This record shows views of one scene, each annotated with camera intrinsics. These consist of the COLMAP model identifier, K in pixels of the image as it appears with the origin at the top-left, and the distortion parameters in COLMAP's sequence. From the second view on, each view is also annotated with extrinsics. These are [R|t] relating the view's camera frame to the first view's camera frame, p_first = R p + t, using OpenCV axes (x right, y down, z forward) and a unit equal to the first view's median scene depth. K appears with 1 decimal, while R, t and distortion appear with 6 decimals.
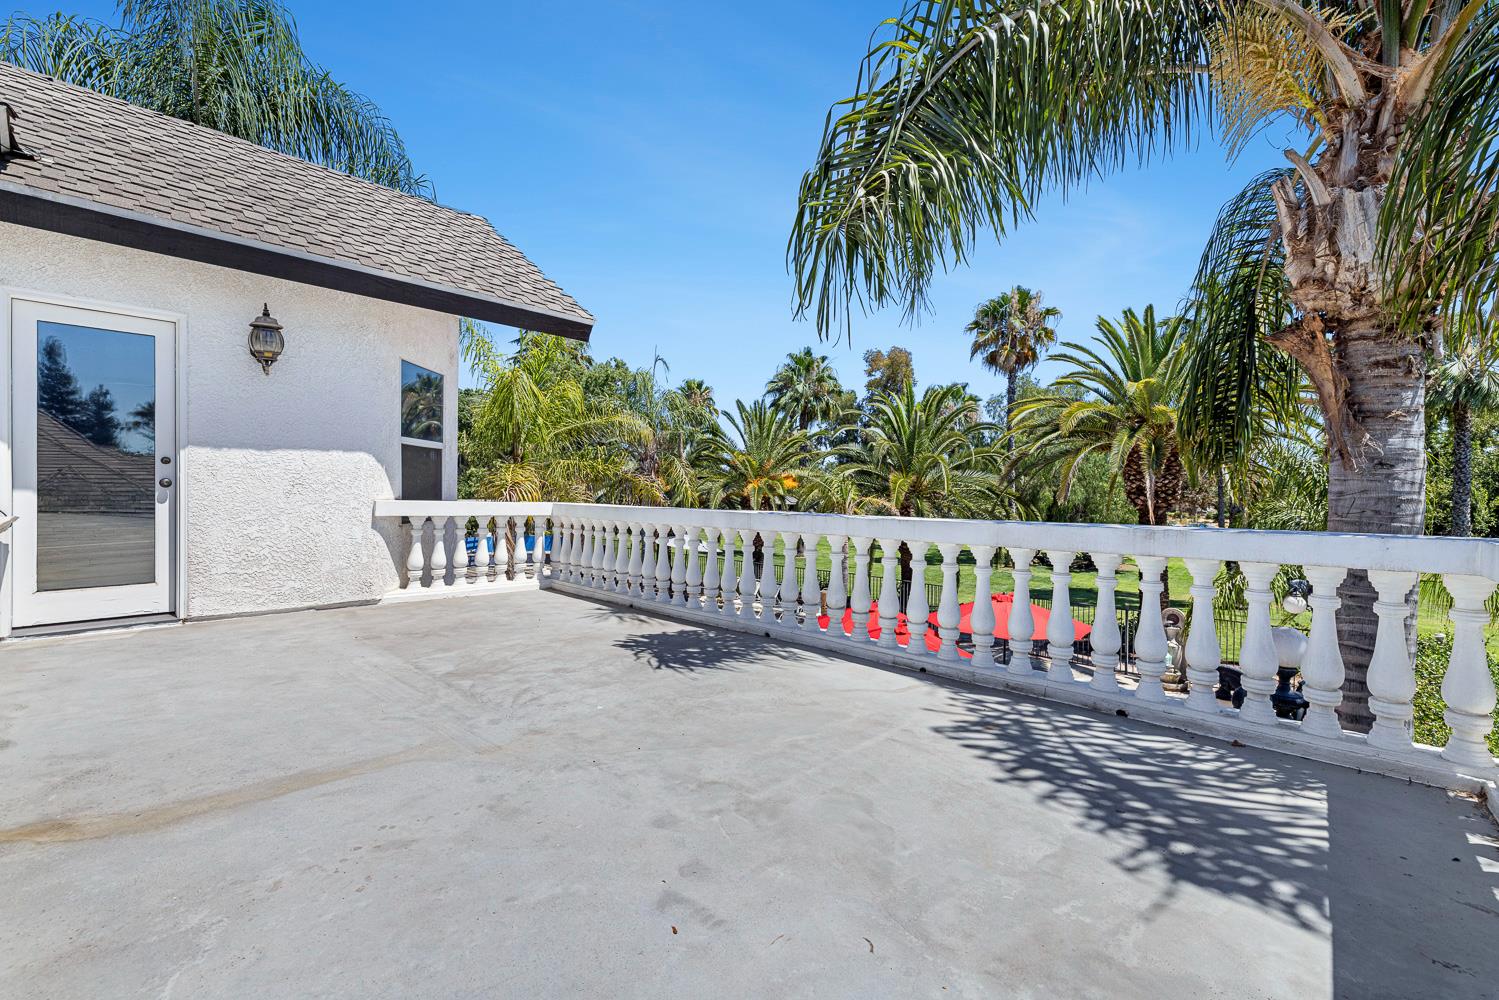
lens RADIAL K [[630.9, 0, 749.5], [0, 630.9, 500.0], [0, 0, 1]] dist [-0.000471, -0.000077]
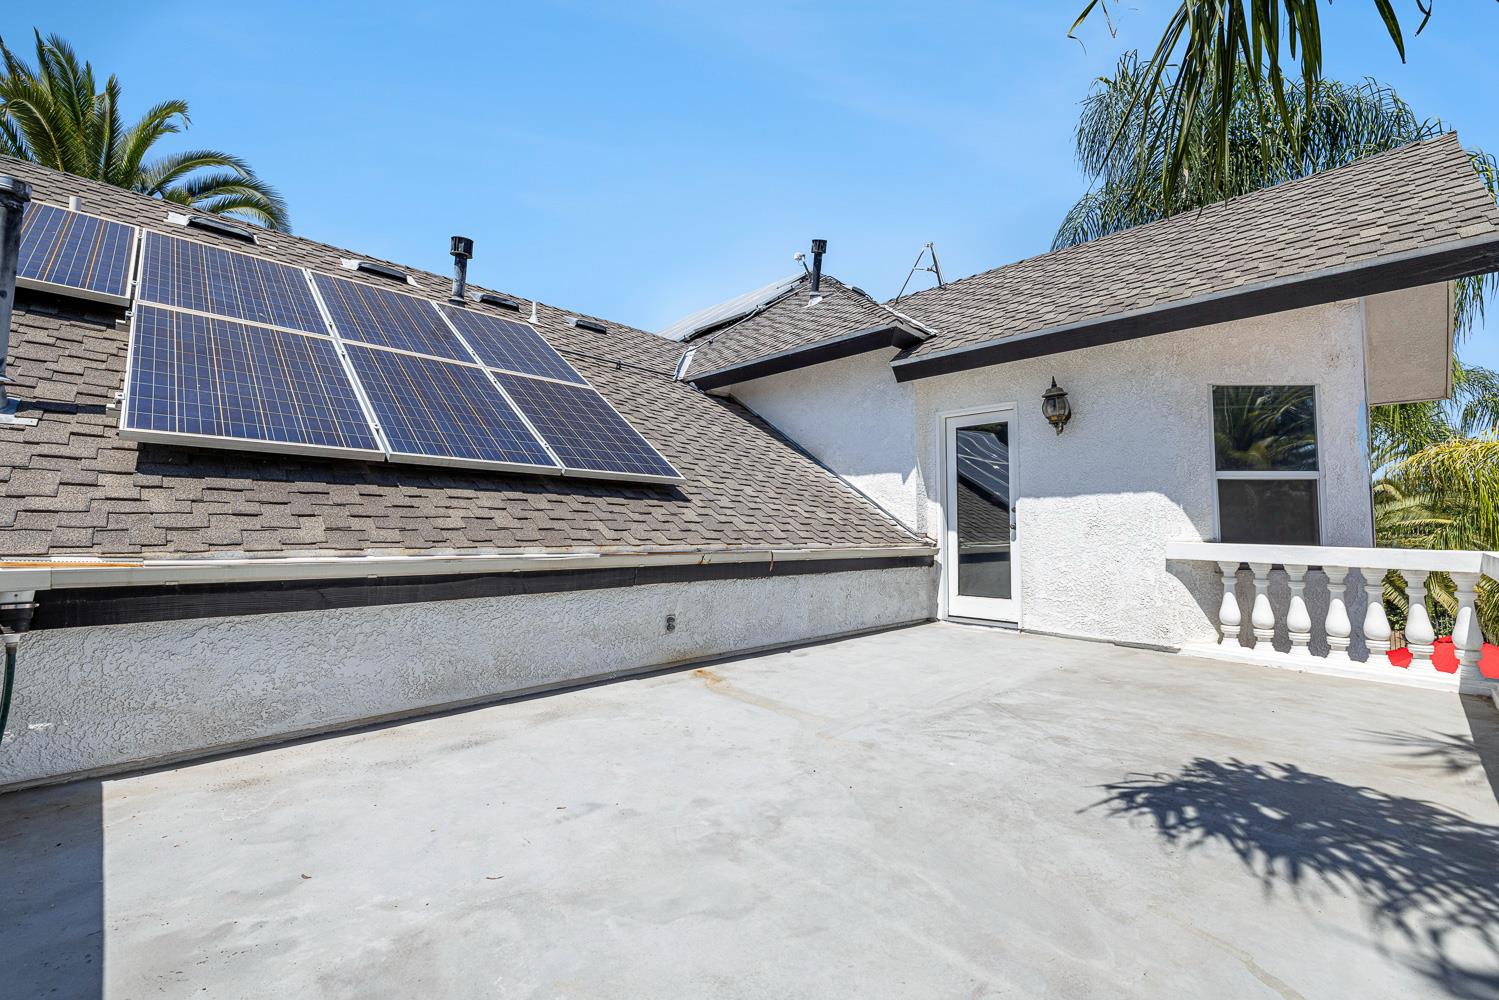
lens RADIAL K [[630.9, 0, 749.5], [0, 630.9, 500.0], [0, 0, 1]] dist [-0.000471, -0.000077]
pose [[-0.036182, -0.055423, -0.997807, 0.379673], [-0.021058, 0.998282, -0.054686, 0.002587], [0.999123, 0.019033, -0.037286, 0.397705]]
